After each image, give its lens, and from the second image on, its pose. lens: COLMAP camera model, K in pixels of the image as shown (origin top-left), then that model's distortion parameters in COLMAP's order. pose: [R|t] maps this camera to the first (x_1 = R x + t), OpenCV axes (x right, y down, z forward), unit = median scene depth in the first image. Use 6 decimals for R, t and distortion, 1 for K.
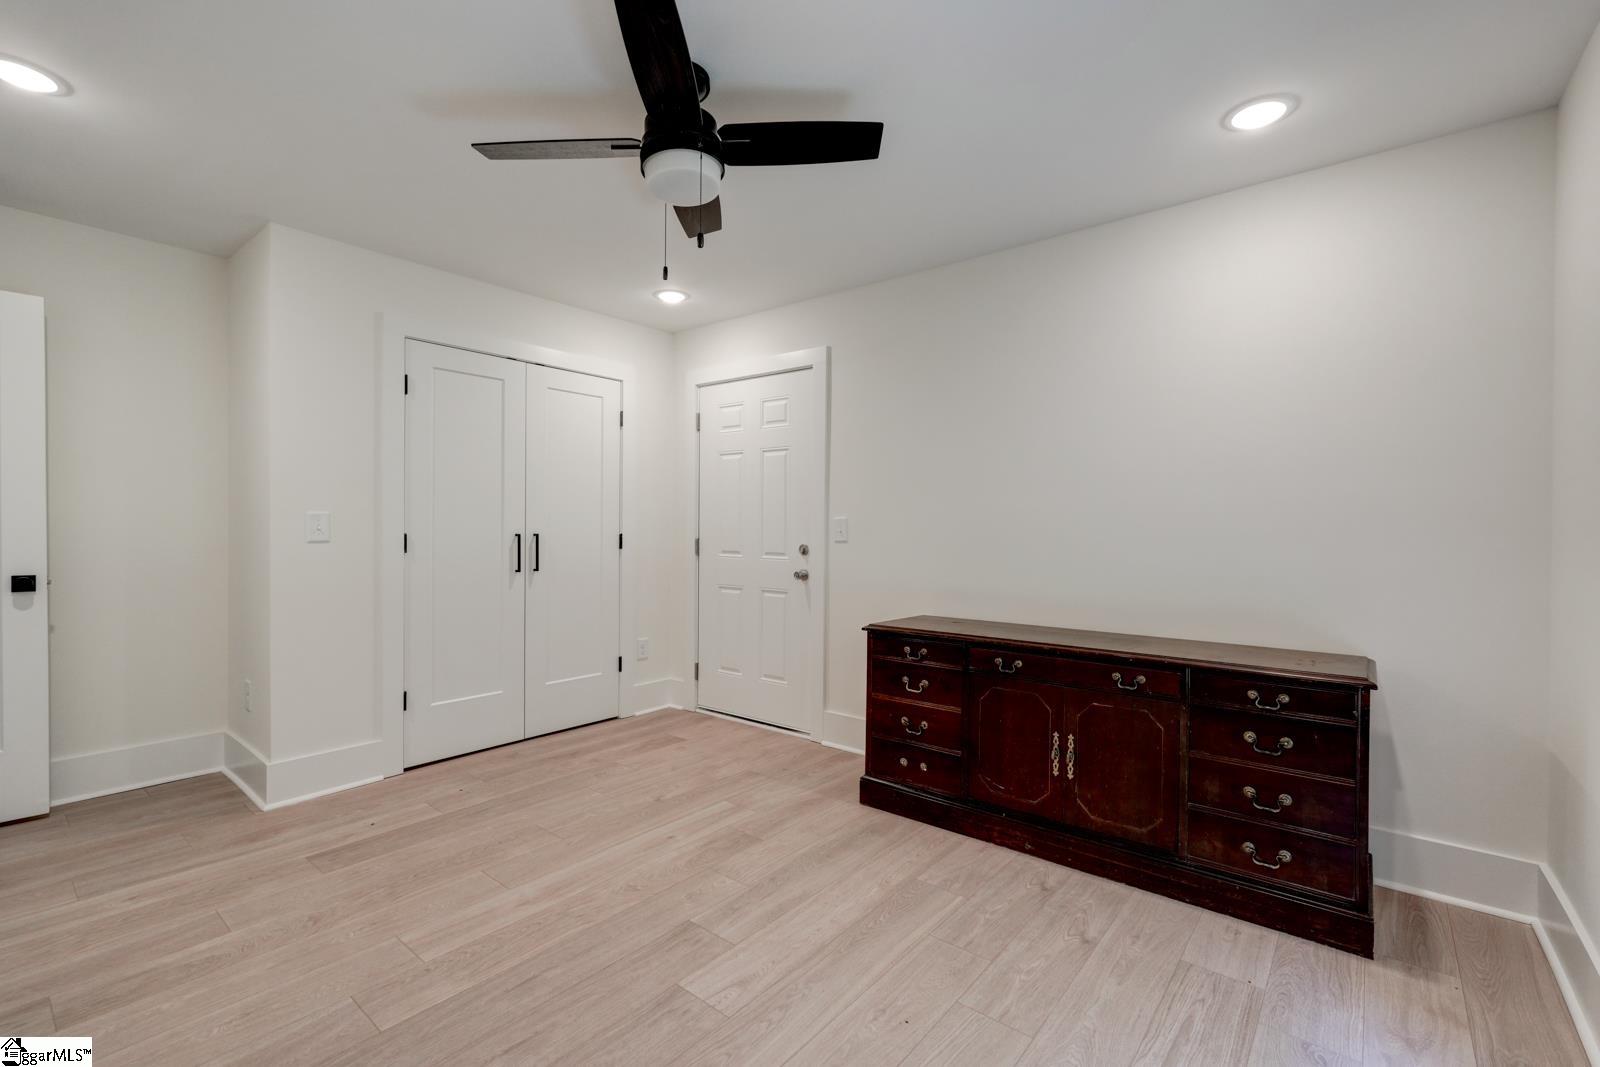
lens RADIAL K [[699.7, 0, 796.5], [0, 699.7, 538.9], [0, 0, 1]] dist [0.004985, -0.000084]
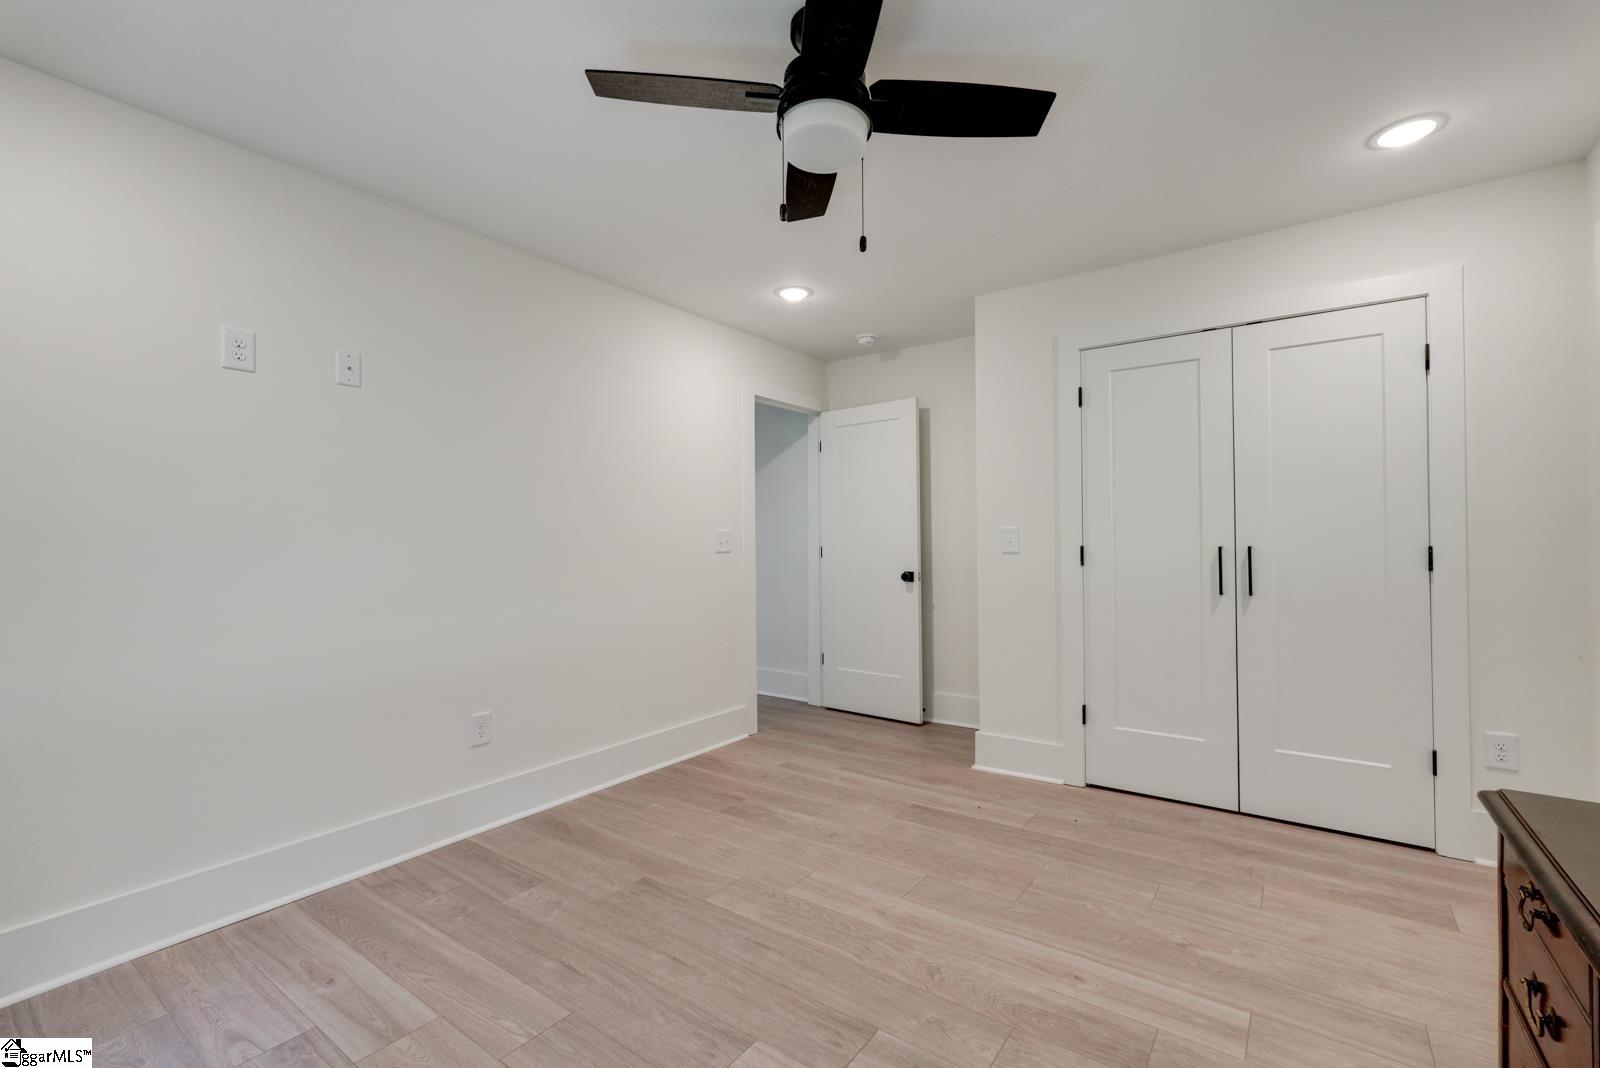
lens RADIAL K [[699.7, 0, 806.7], [0, 699.7, 533.7], [0, 0, 1]] dist [0.004985, -0.000084]
pose [[0.070322, -0.017183, -0.997376, 0.483543], [-0.008221, 0.999808, -0.017804, -0.004272], [0.997491, 0.009451, 0.070167, 0.638467]]
